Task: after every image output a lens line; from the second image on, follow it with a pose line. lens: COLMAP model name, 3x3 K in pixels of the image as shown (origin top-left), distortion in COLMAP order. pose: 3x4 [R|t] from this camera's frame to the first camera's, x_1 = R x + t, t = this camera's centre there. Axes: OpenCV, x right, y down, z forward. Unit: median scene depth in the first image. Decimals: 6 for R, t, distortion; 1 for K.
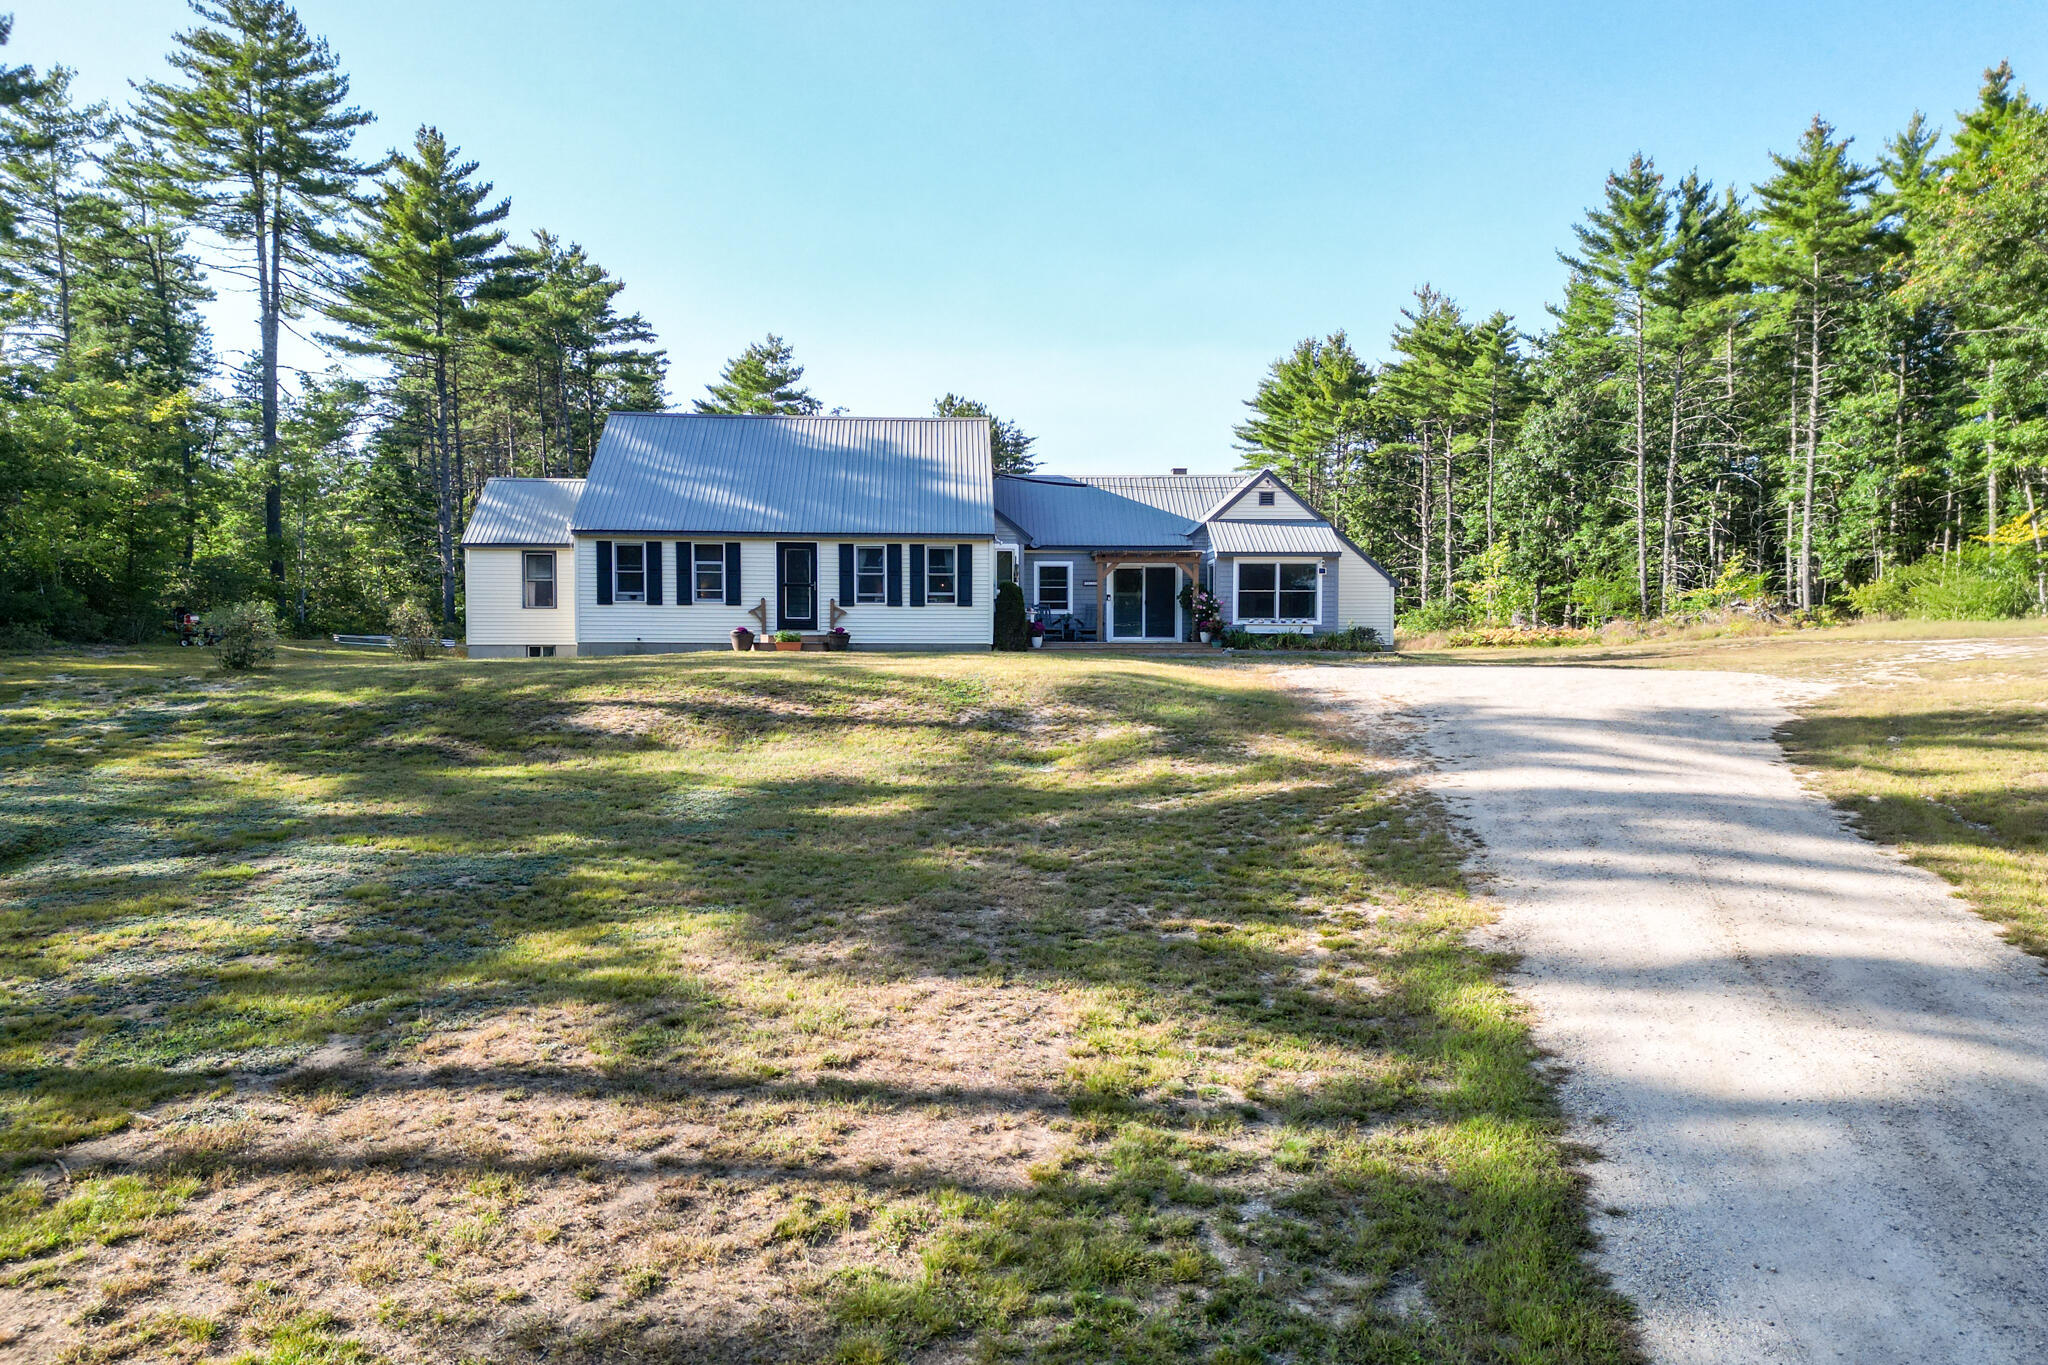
lens RADIAL K [[1440.7, 0, 1019.4], [0, 1440.7, 702.4], [0, 0, 1]] dist [0.088574, -0.081043]
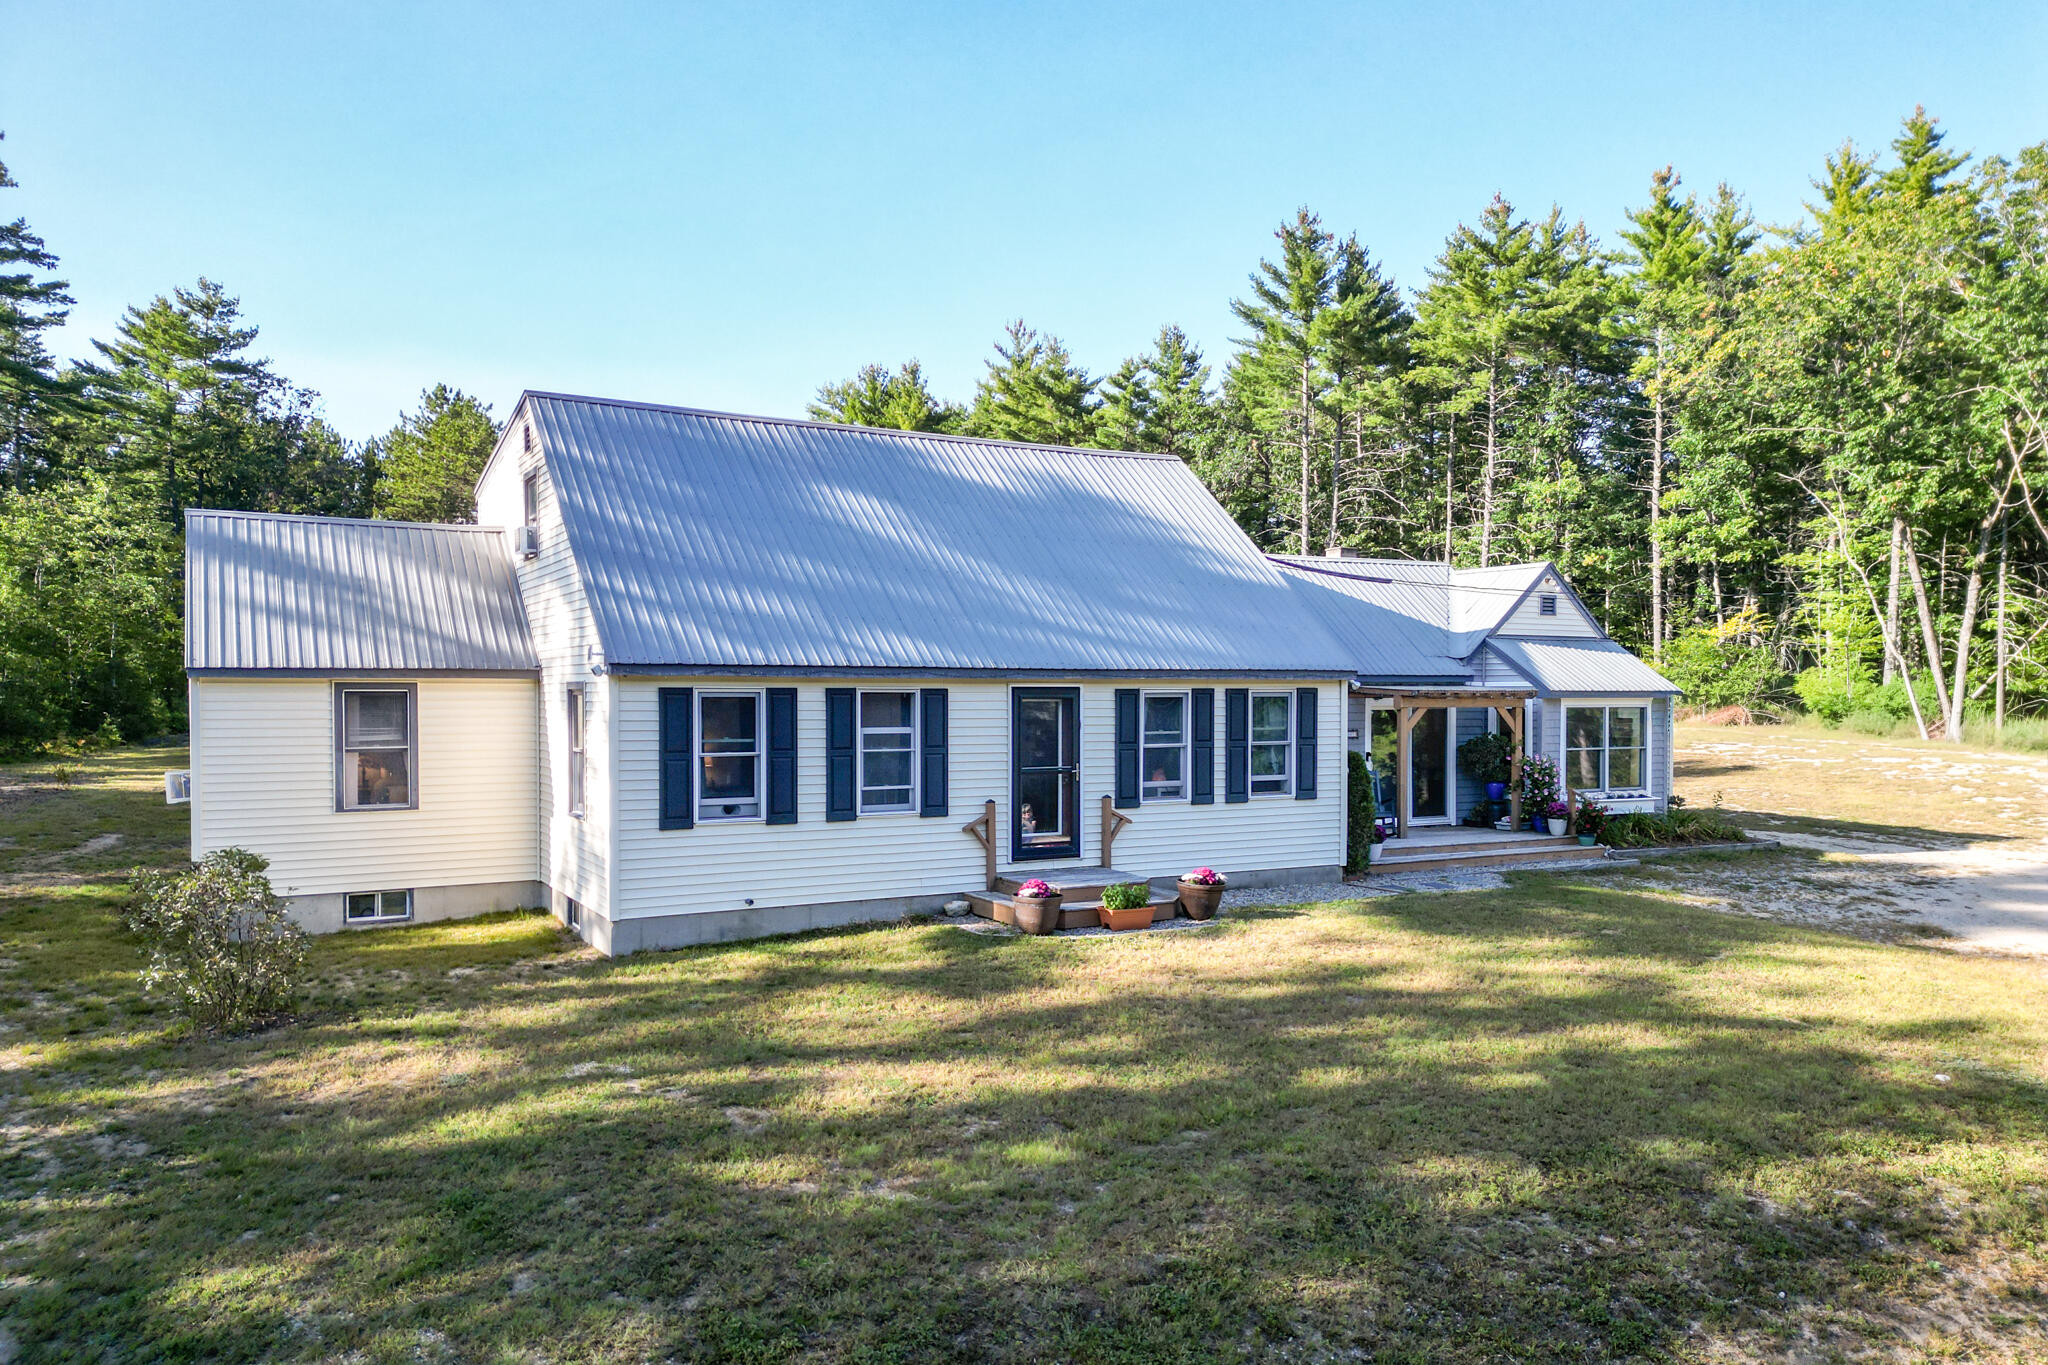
lens RADIAL K [[1440.7, 0, 1019.4], [0, 1440.7, 702.4], [0, 0, 1]] dist [0.088574, -0.081043]
pose [[0.898825, -0.004124, 0.438288, -0.357307], [0.011112, 0.999849, -0.013382, -0.091930], [-0.438166, 0.016898, 0.898735, 0.514238]]
